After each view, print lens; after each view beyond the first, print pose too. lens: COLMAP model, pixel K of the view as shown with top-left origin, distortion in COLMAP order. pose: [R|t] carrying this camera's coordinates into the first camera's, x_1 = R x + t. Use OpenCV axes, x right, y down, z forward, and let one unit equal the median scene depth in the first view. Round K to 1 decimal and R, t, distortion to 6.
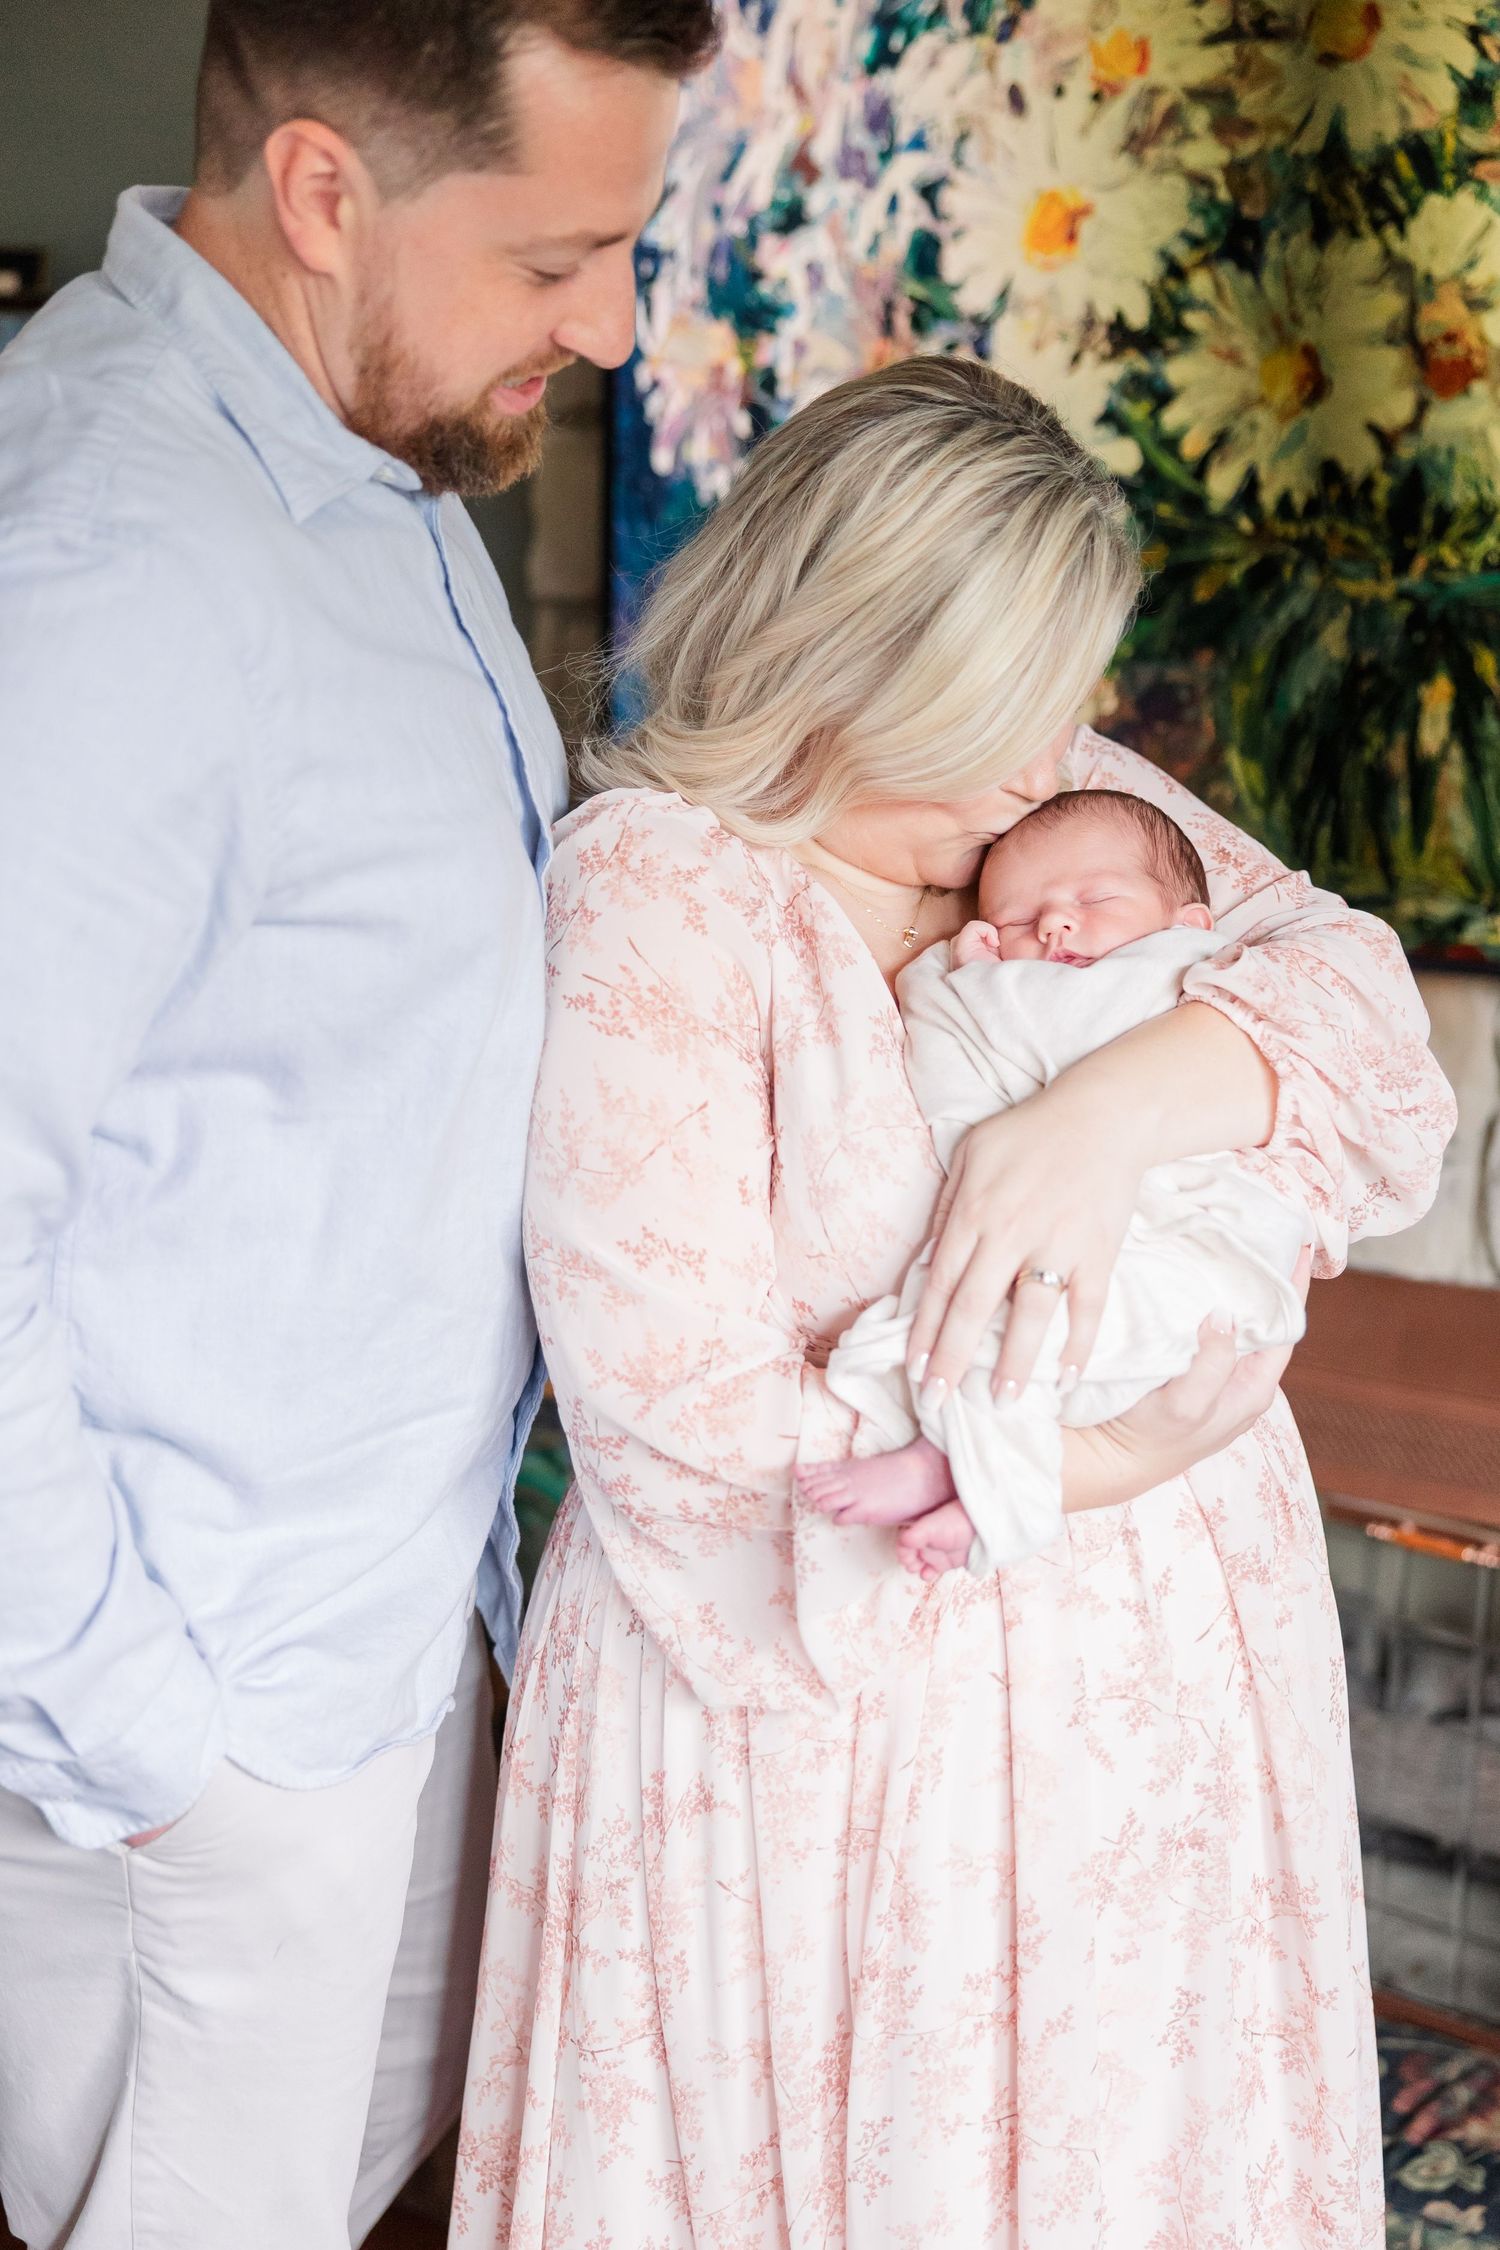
lens RADIAL K [[2645.5, 0, 744.7], [0, 2645.5, 1109.1], [0, 0, 1]] dist [-0.029598, 0.000000]
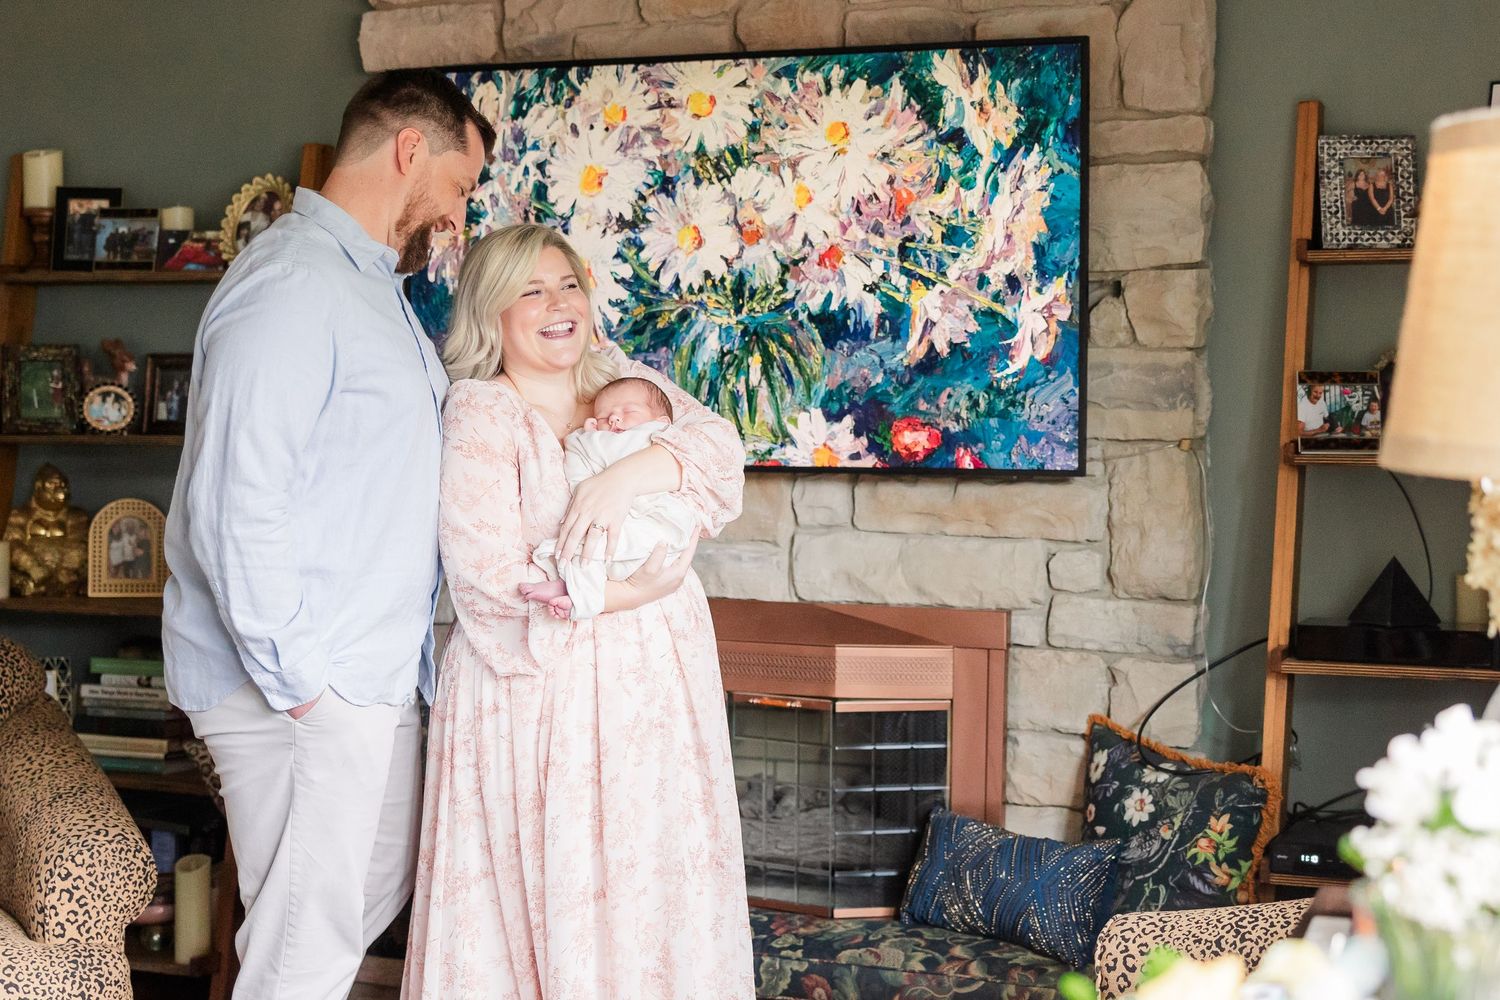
lens RADIAL K [[2235.3, 0, 855.4], [0, 2235.3, 568.3], [0, 0, 1]] dist [0.000926, 0.000000]
pose [[0.980502, -0.040049, 0.192385, -0.059096], [0.064118, 0.990633, -0.120560, 0.296459], [-0.185754, 0.130545, 0.973886, -1.047128]]
